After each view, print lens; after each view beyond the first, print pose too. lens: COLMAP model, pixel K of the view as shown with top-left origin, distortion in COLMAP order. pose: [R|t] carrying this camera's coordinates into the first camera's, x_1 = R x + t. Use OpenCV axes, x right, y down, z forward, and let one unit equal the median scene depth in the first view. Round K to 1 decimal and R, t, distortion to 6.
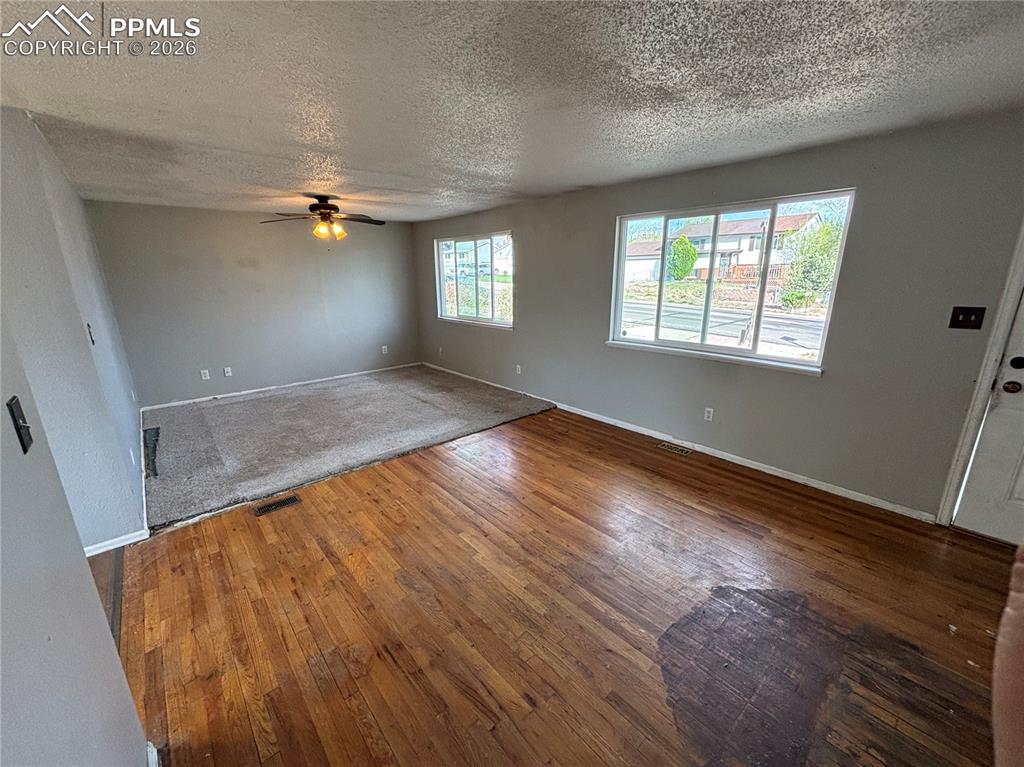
lens RADIAL K [[410.7, 0, 512.7], [0, 410.7, 382.4], [0, 0, 1]] dist [-0.000695, 0.000292]
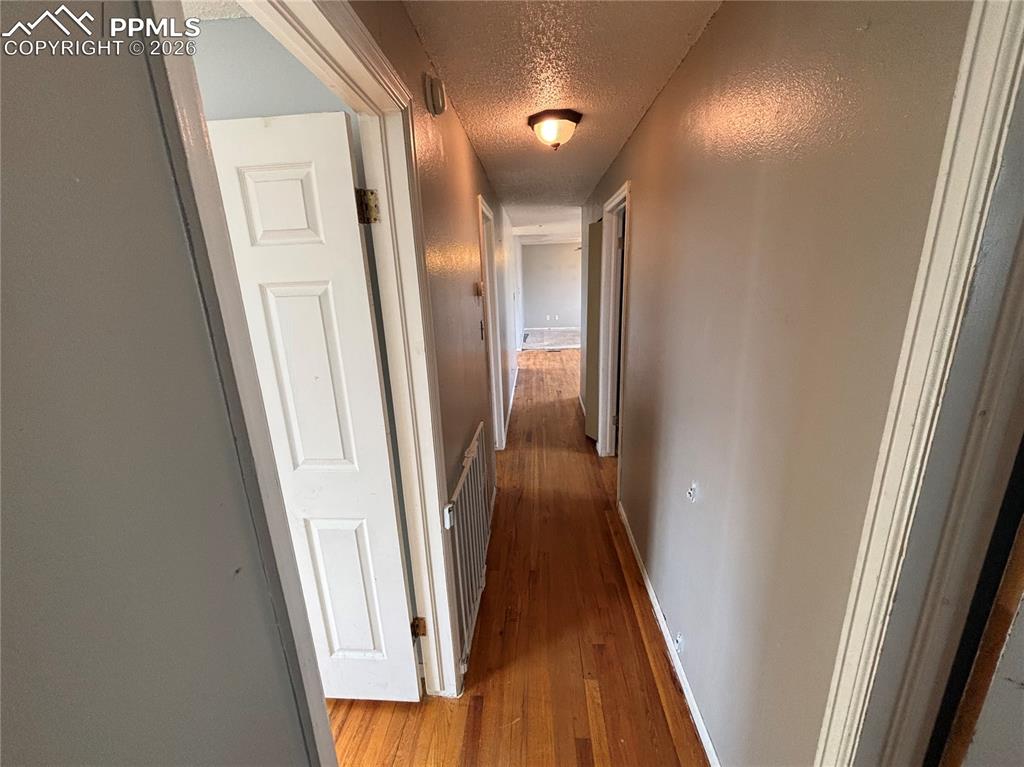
lens RADIAL K [[410.7, 0, 511.6], [0, 410.7, 384.5], [0, 0, 1]] dist [-0.000695, 0.000292]
pose [[0.709854, 0.155707, -0.686922, 1.436013], [-0.139092, 0.987043, 0.080001, 0.389737], [0.690478, 0.038757, 0.722314, -1.499436]]
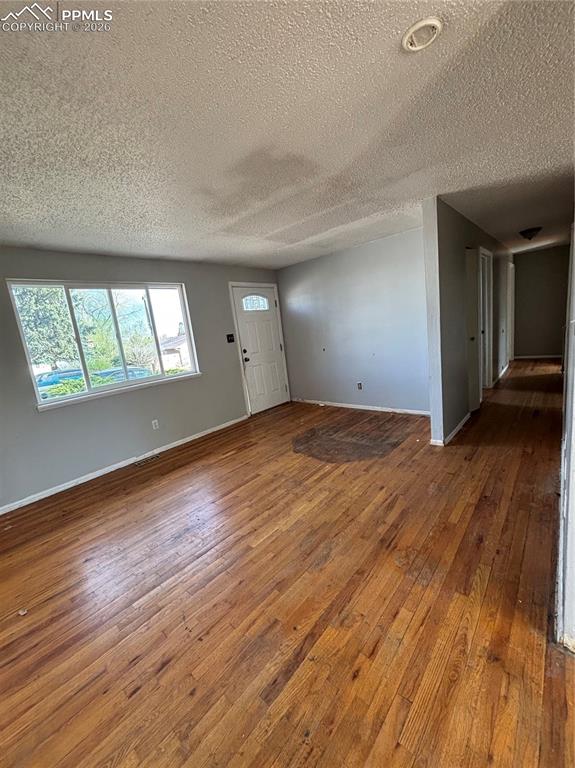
lens RADIAL K [[308.0, 0, 285.9], [0, 308.0, 380.8], [0, 0, 1]] dist [-0.000695, 0.000292]
pose [[-0.114337, -0.143593, 0.983010, -0.843976], [0.370712, 0.911858, 0.176318, -0.114386], [-0.921683, 0.384573, -0.051028, 0.811010]]
